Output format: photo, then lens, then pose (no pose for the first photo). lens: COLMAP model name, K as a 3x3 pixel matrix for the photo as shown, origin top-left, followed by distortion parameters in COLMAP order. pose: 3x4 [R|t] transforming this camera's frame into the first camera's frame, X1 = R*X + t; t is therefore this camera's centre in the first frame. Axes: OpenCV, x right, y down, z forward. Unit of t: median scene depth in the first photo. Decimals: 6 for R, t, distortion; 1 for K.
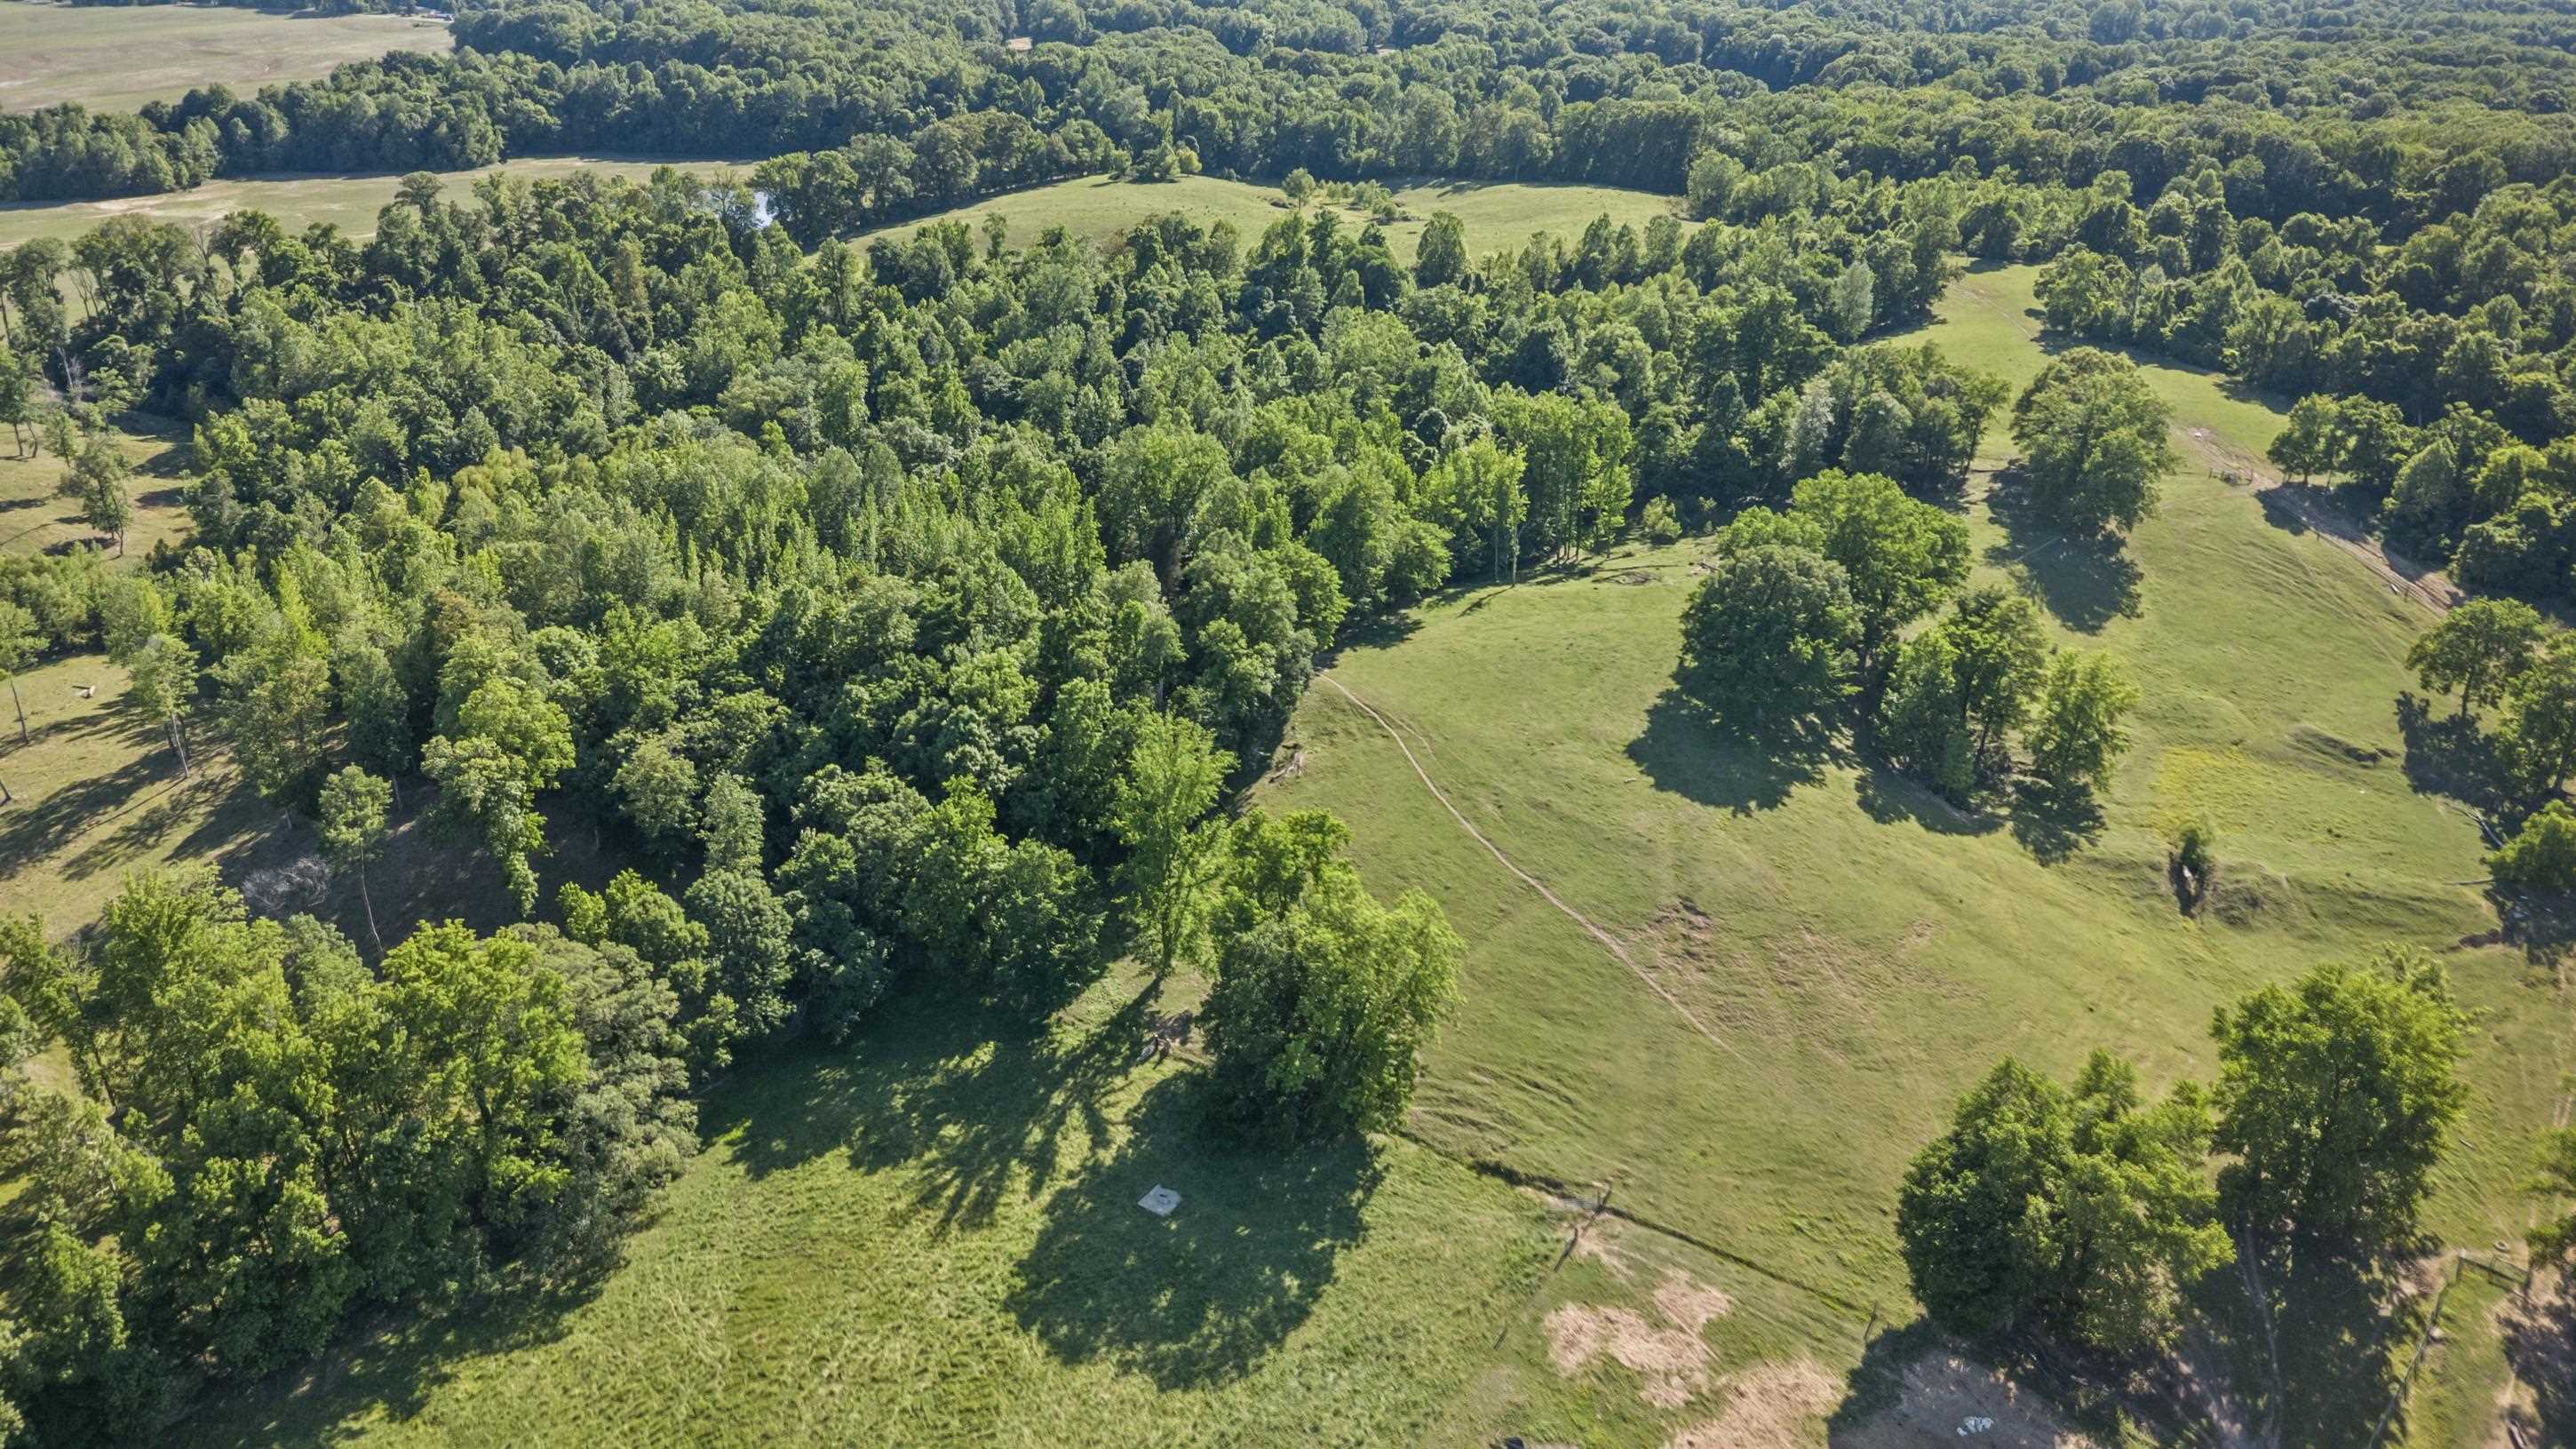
lens RADIAL K [[1787.8, 0, 1288.0], [0, 1787.8, 724.5], [0, 0, 1]] dist [0.032112, -0.067202]
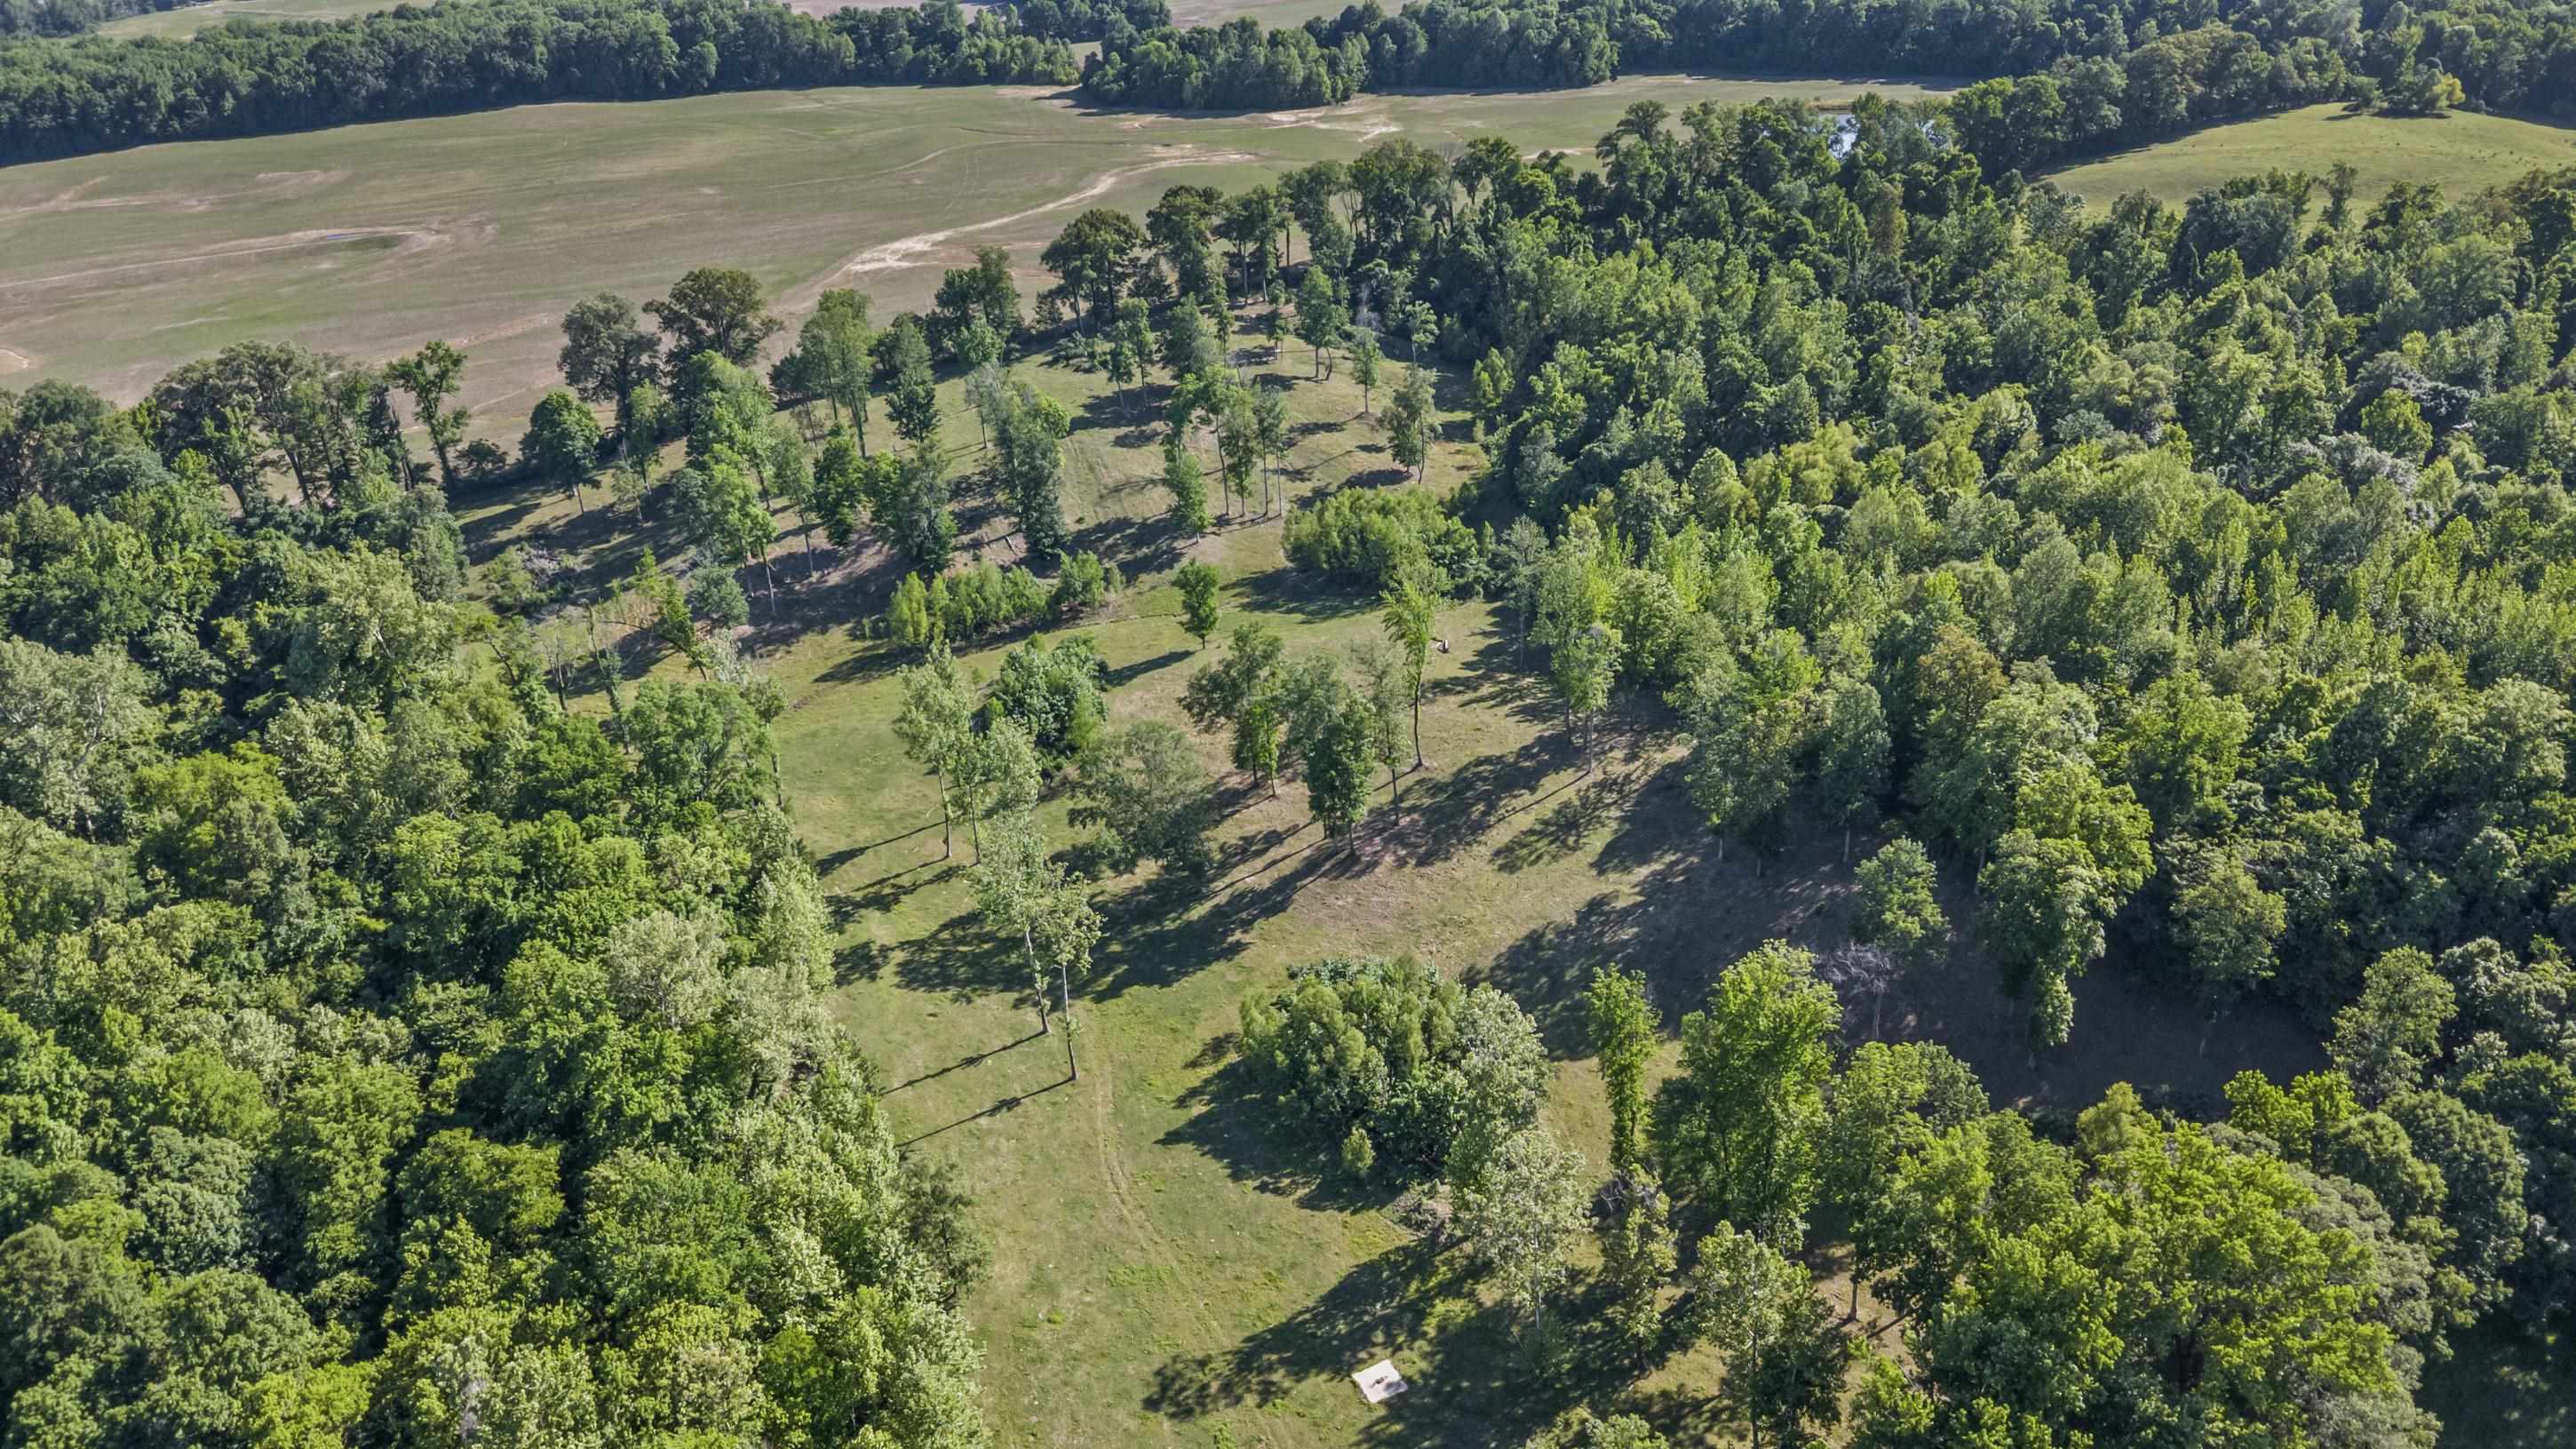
lens RADIAL K [[1787.8, 0, 1288.0], [0, 1787.8, 724.5], [0, 0, 1]] dist [0.032112, -0.067202]
pose [[0.882171, 0.166402, -0.440550, -0.201067], [-0.144931, 0.986020, 0.082218, -0.029661], [0.448072, -0.008681, 0.893955, 0.044878]]
